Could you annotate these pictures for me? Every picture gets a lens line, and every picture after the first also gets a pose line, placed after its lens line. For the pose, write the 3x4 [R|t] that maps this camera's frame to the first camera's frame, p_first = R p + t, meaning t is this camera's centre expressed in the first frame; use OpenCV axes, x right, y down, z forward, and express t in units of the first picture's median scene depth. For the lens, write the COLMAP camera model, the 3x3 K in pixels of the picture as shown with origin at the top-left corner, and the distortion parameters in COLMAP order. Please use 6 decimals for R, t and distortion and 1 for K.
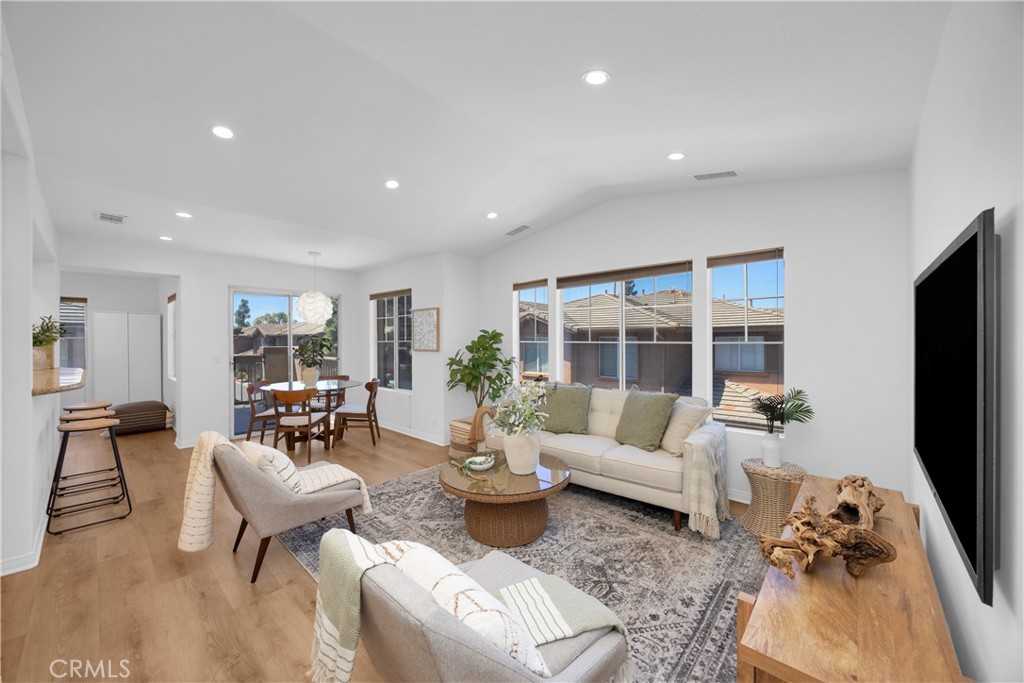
lens RADIAL K [[388.7, 0, 507.7], [0, 388.7, 336.8], [0, 0, 1]] dist [-0.003646, -0.000217]
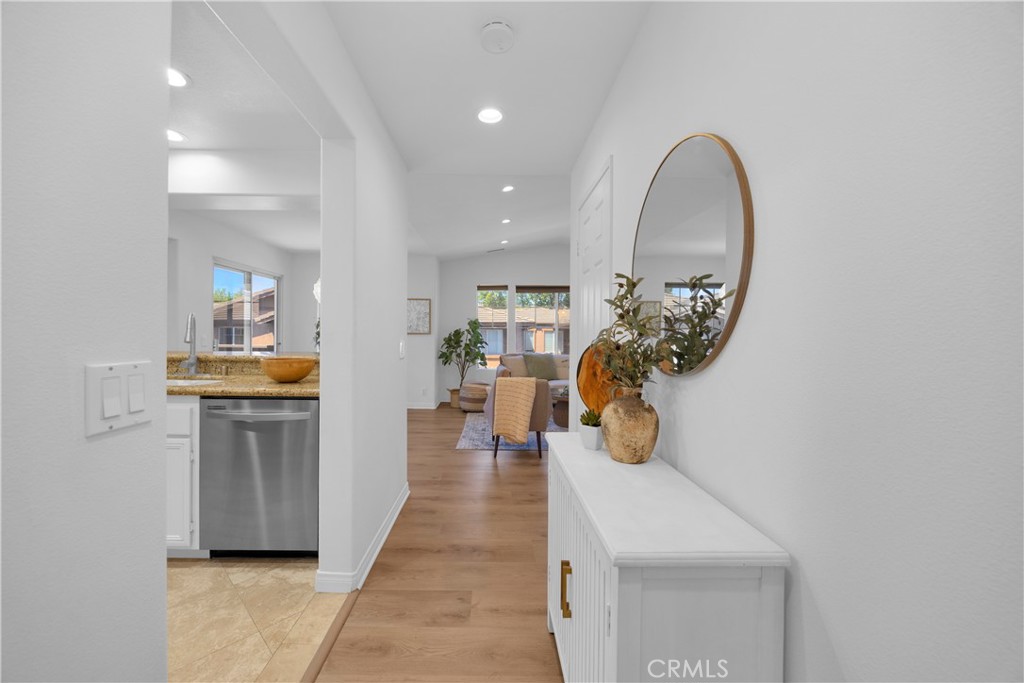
lens RADIAL K [[401.5, 0, 507.3], [0, 401.5, 330.7], [0, 0, 1]] dist [-0.008290, 0.000284]
pose [[0.710697, 0.012193, 0.703392, -0.970715], [-0.010298, 0.999923, -0.006928, 0.035257], [-0.703422, -0.002319, 0.710768, -0.095348]]
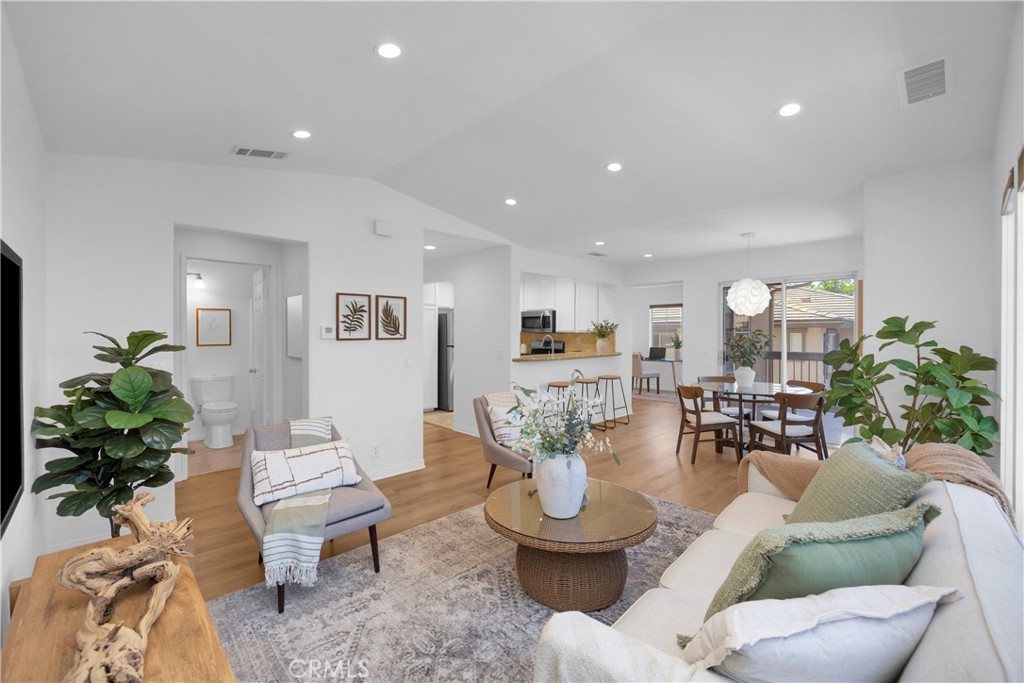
lens RADIAL K [[424.8, 0, 505.4], [0, 424.8, 333.5], [0, 0, 1]] dist [-0.014854, -0.000182]
pose [[-0.055338, 0.002573, -0.998464, 0.499767], [0.004814, 0.999986, 0.002310, -0.000007], [0.998456, -0.004679, -0.055350, 0.550898]]
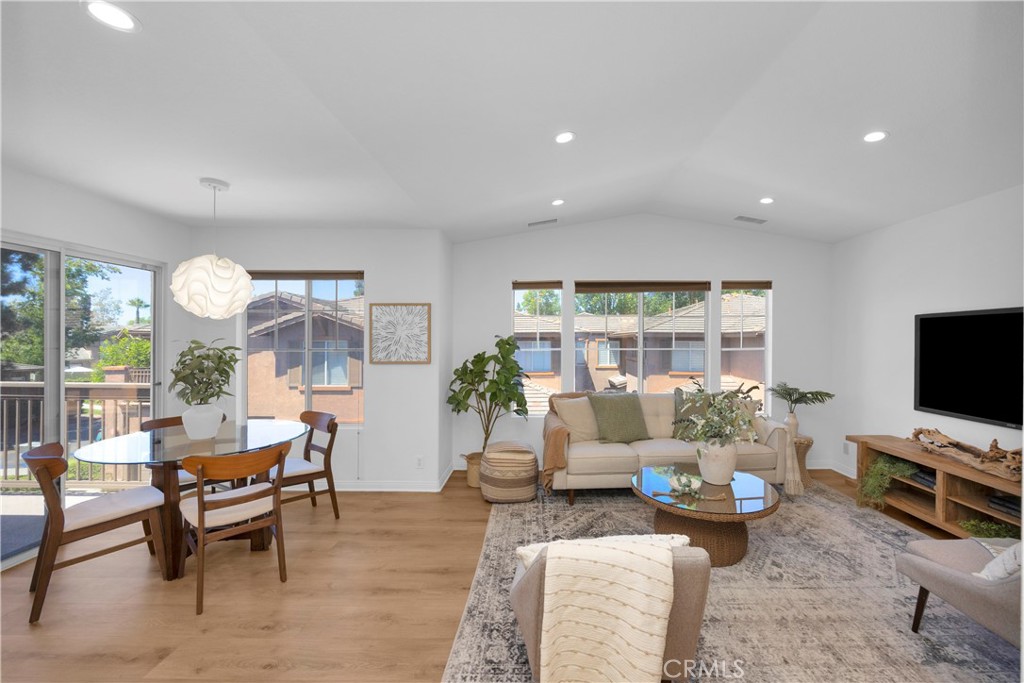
lens RADIAL K [[401.5, 0, 542.7], [0, 401.5, 342.8], [0, 0, 1]] dist [-0.008290, 0.000284]
pose [[0.730090, 0.000116, 0.683351, -0.575279], [-0.005426, 0.999969, 0.005627, -0.007110], [-0.683329, -0.007816, 0.730069, 0.328196]]
